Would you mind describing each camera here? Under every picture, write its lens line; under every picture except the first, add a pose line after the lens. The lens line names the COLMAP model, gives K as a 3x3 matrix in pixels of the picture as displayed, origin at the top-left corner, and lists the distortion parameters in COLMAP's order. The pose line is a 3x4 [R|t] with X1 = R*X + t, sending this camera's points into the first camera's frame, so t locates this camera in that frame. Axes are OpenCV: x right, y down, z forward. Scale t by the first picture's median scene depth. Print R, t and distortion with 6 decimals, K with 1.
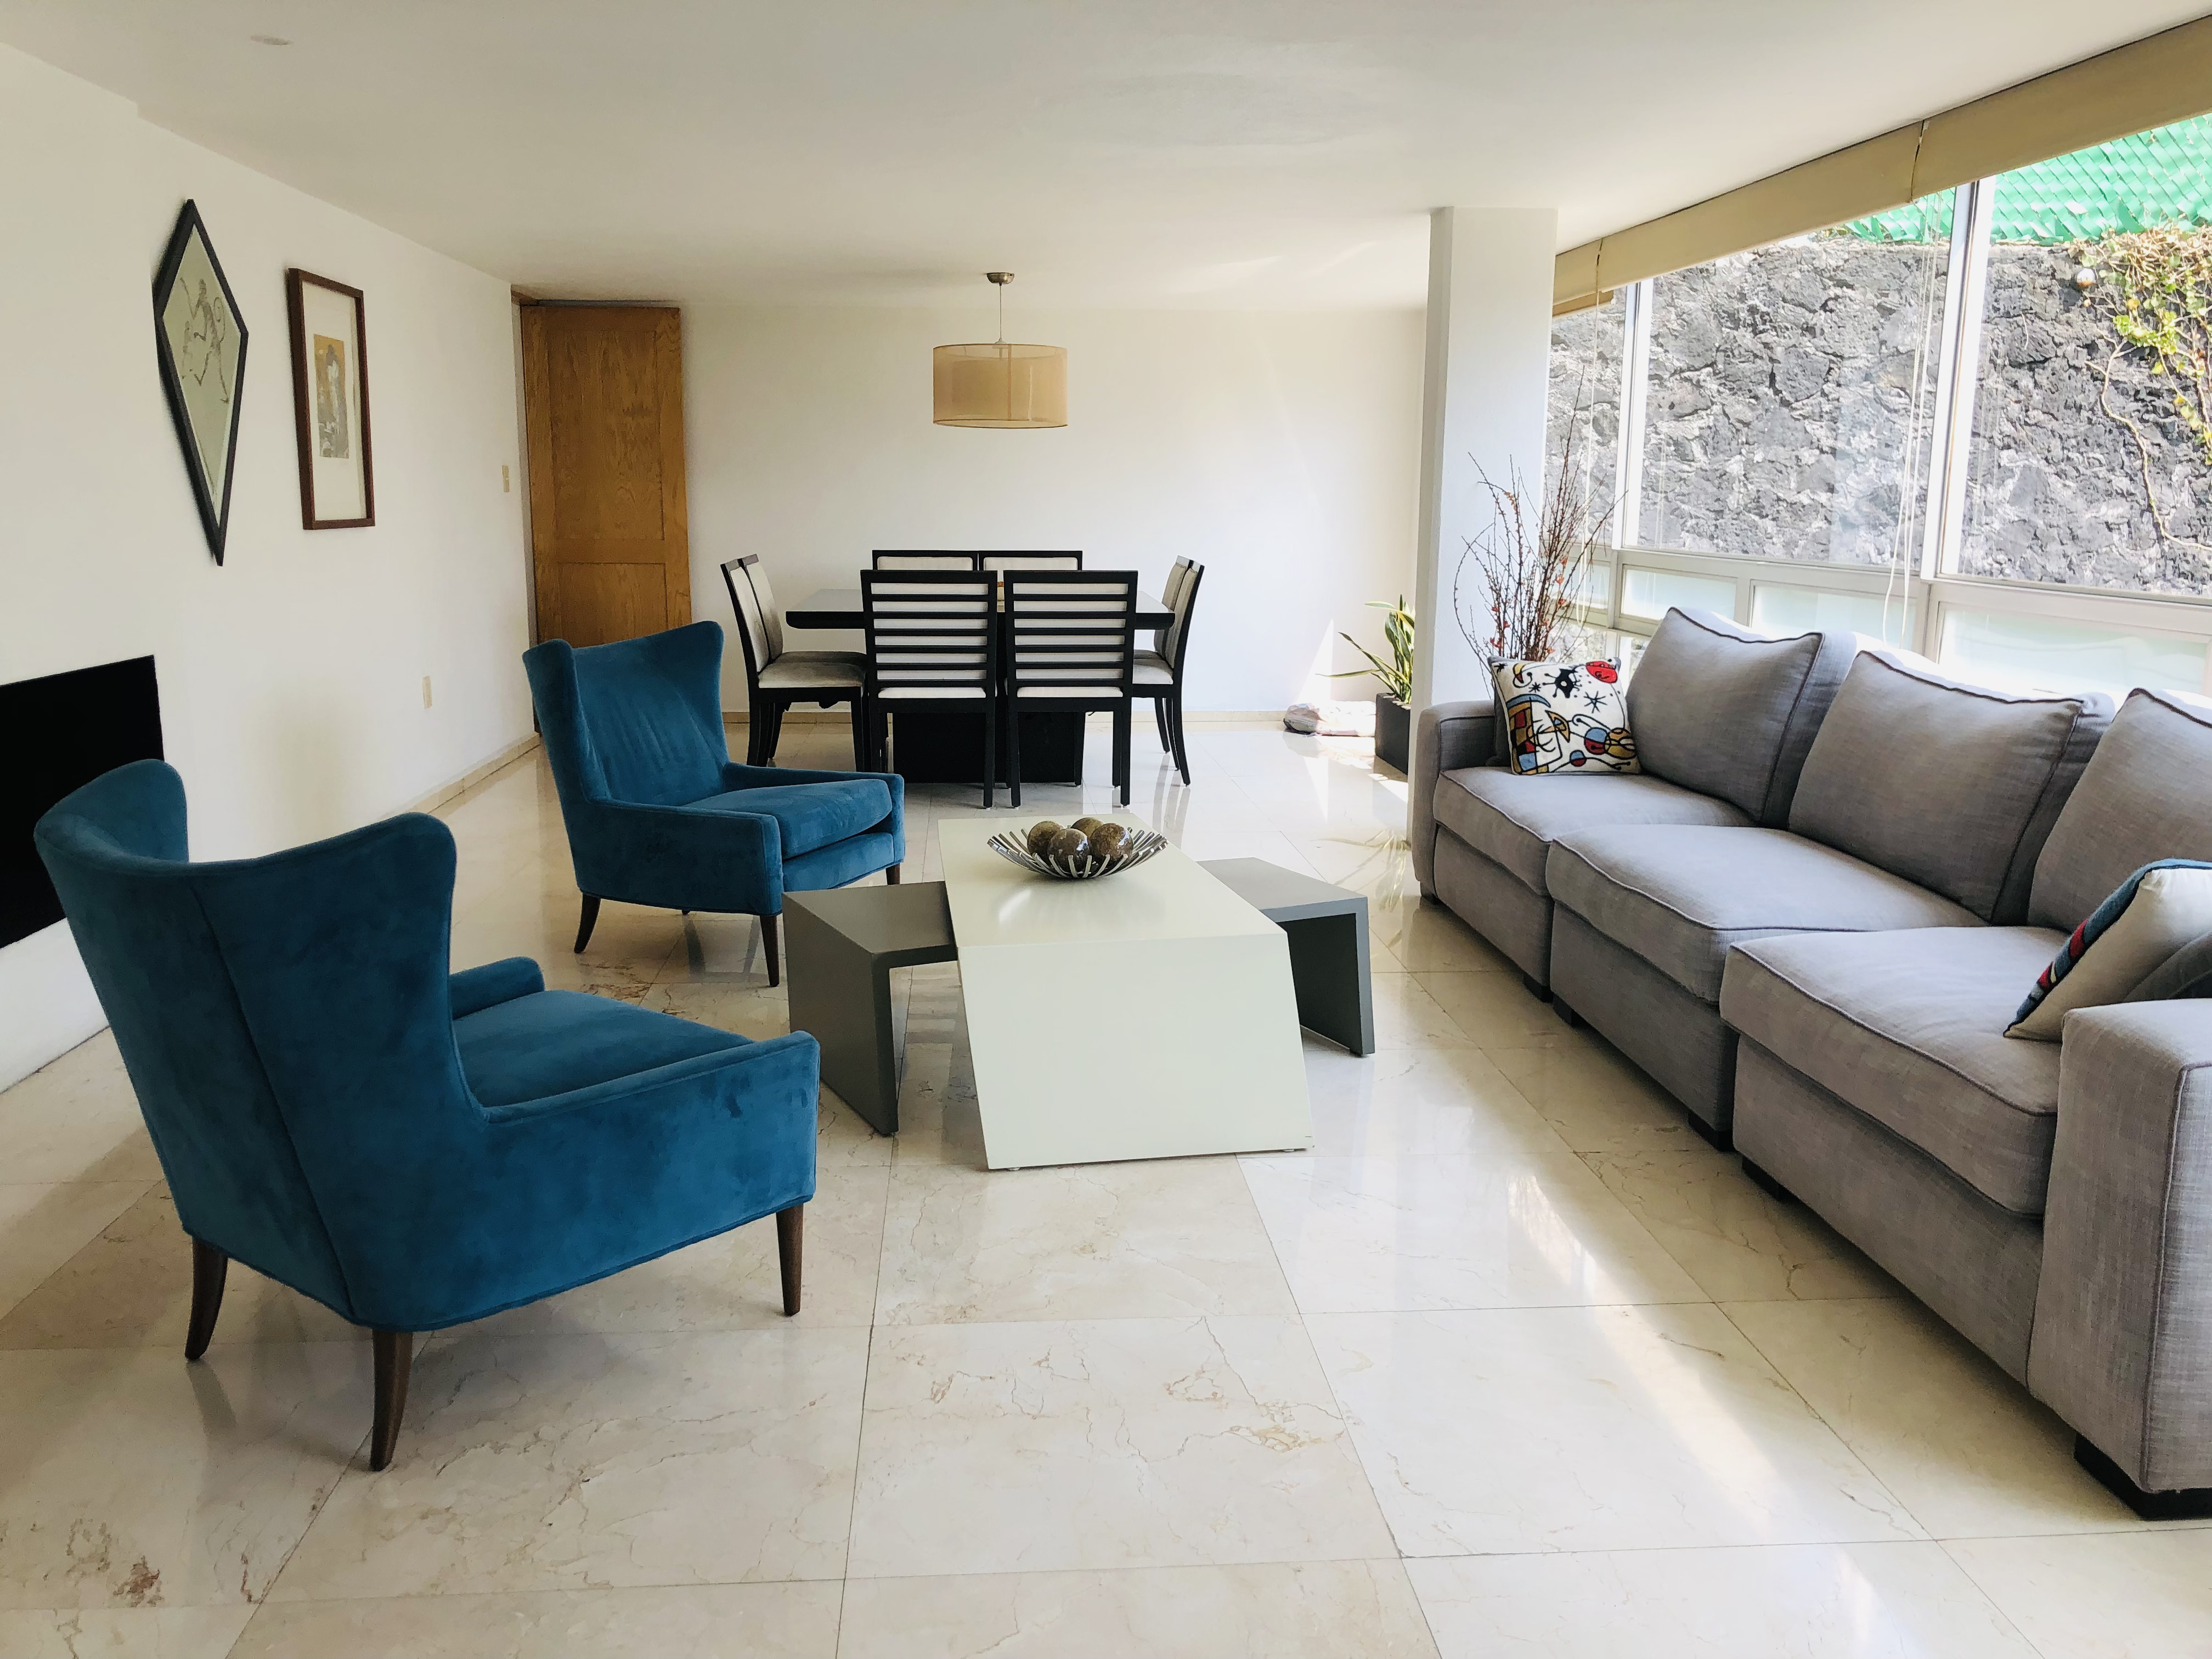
lens RADIAL K [[1812.0, 0, 1106.0], [0, 1812.0, 829.5], [0, 0, 1]] dist [0.183637, -0.542689]
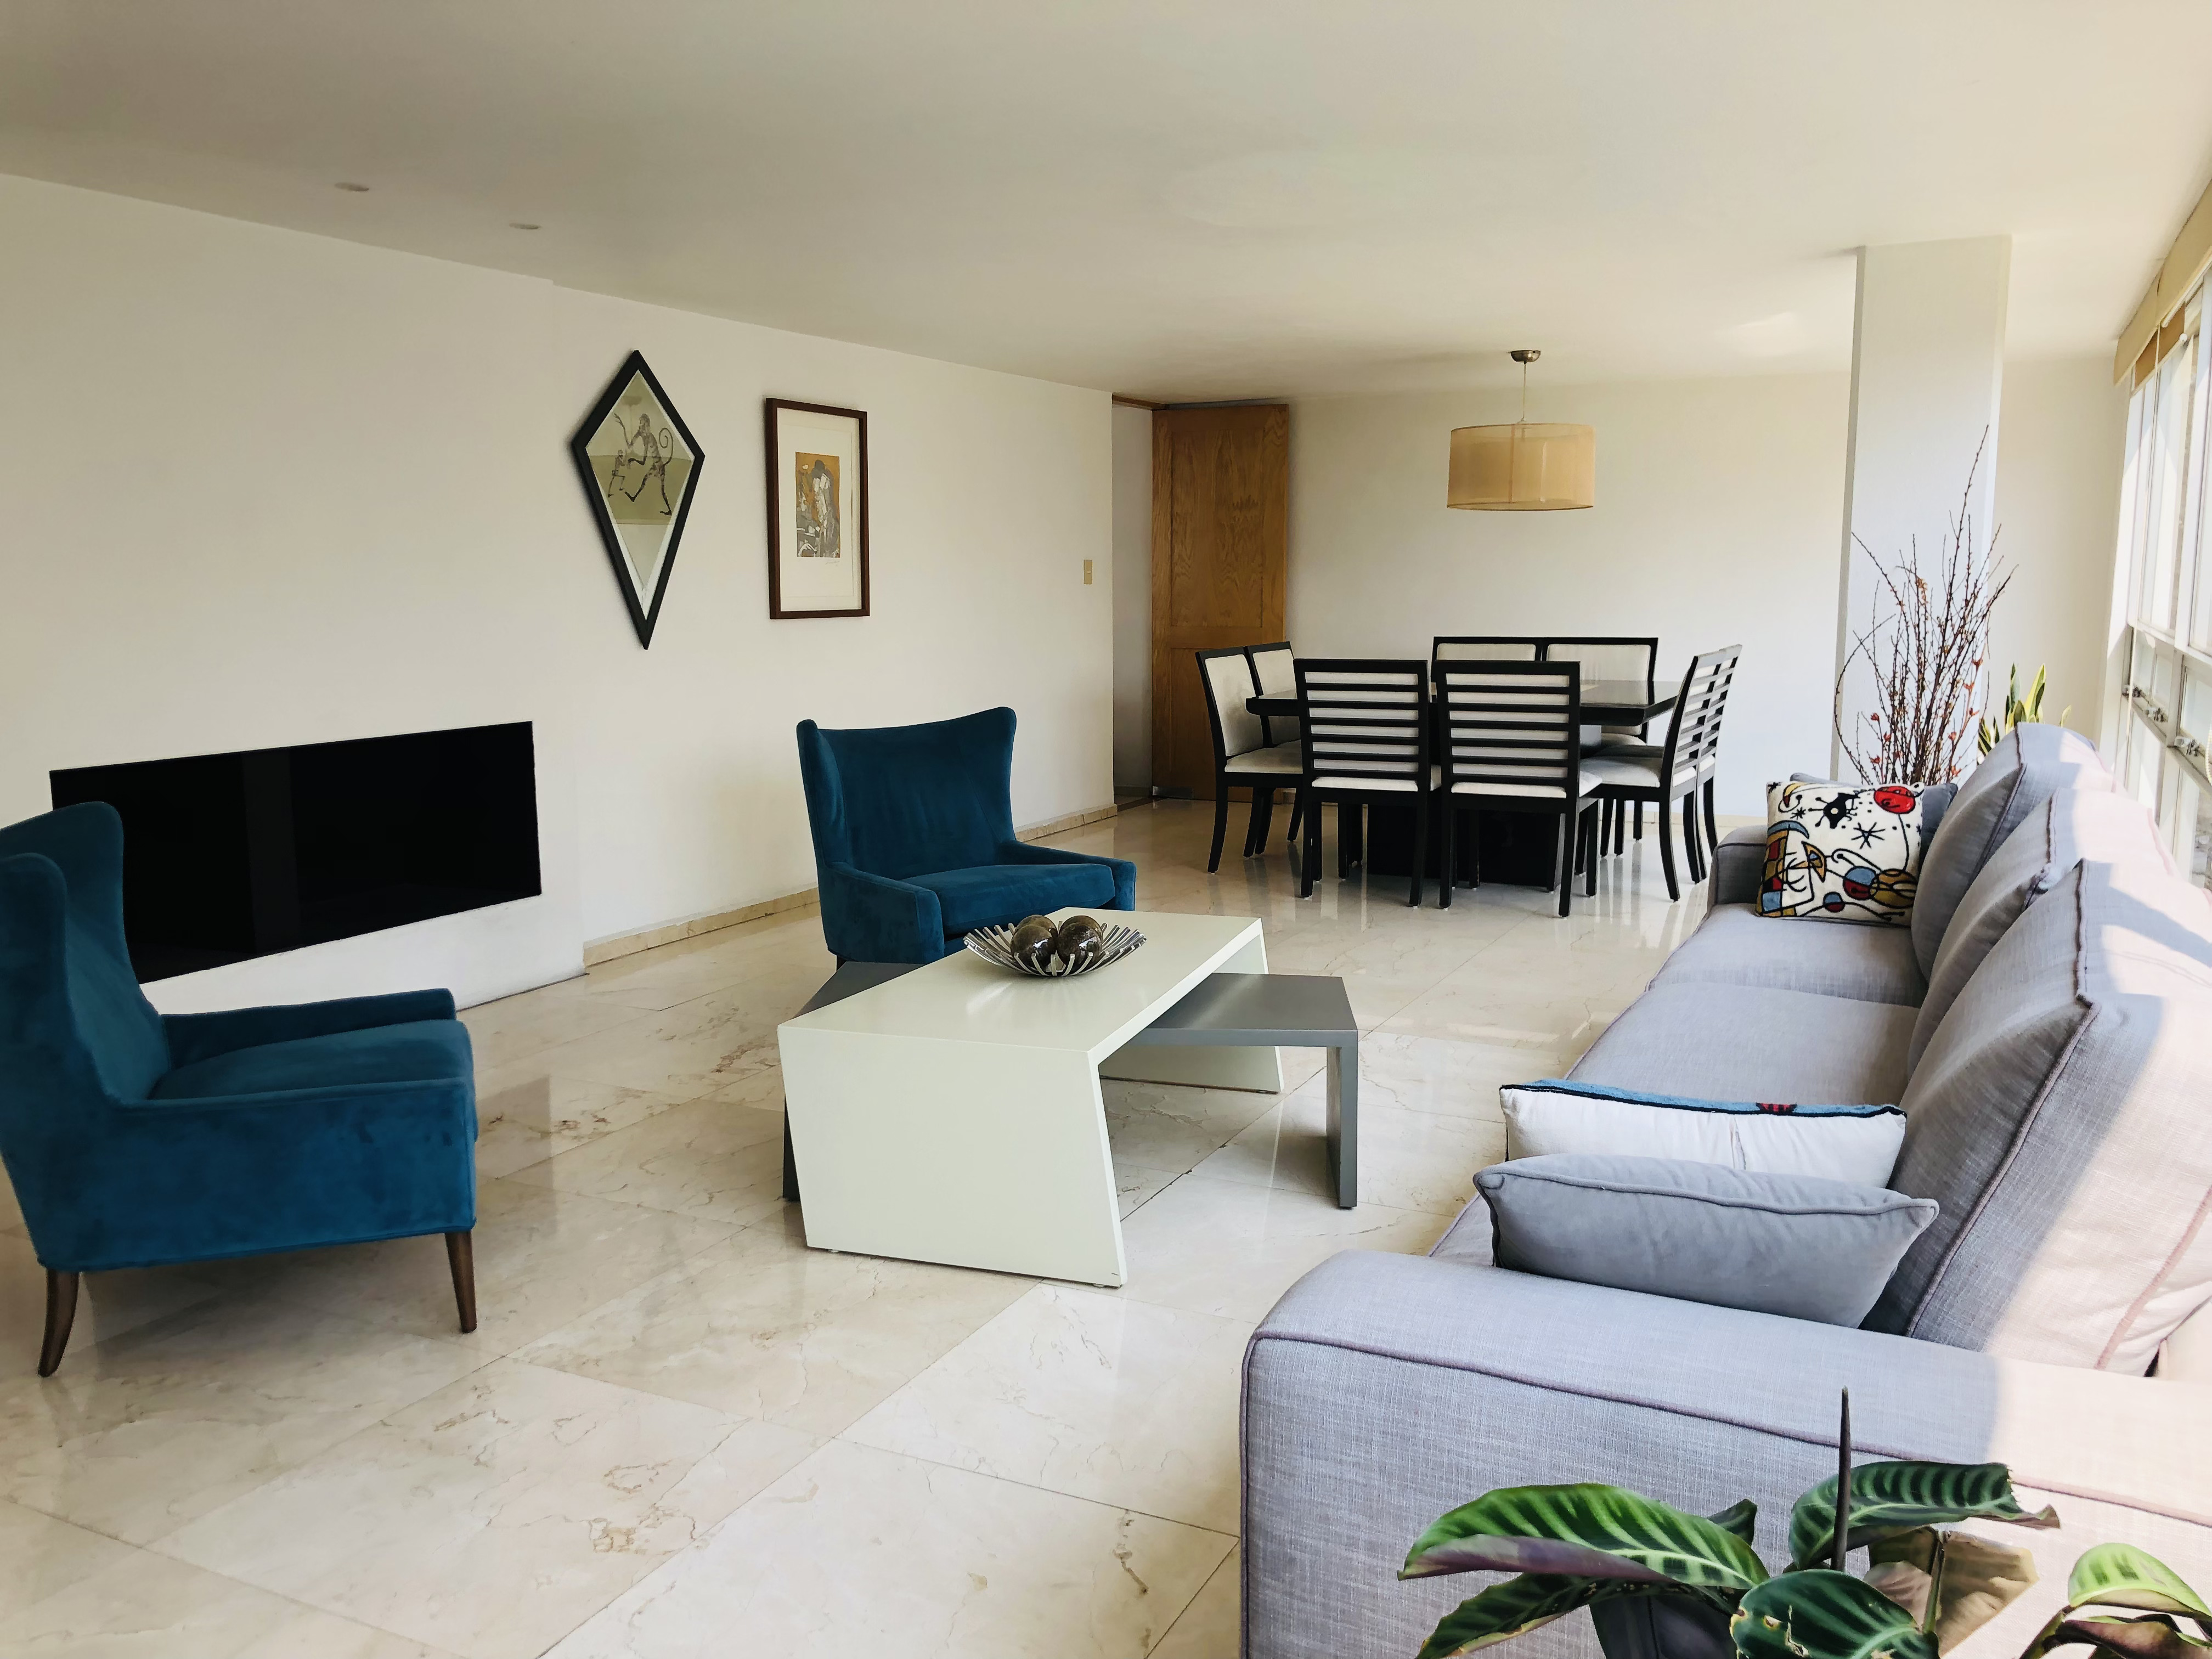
lens RADIAL K [[1836.6, 0, 1106.0], [0, 1836.6, 829.5], [0, 0, 1]] dist [0.051364, -0.052155]
pose [[0.858776, 0.062371, -0.508541, 0.356154], [-0.084109, 0.996259, -0.019846, -0.024646], [0.505401, 0.059816, 0.860809, 0.106776]]
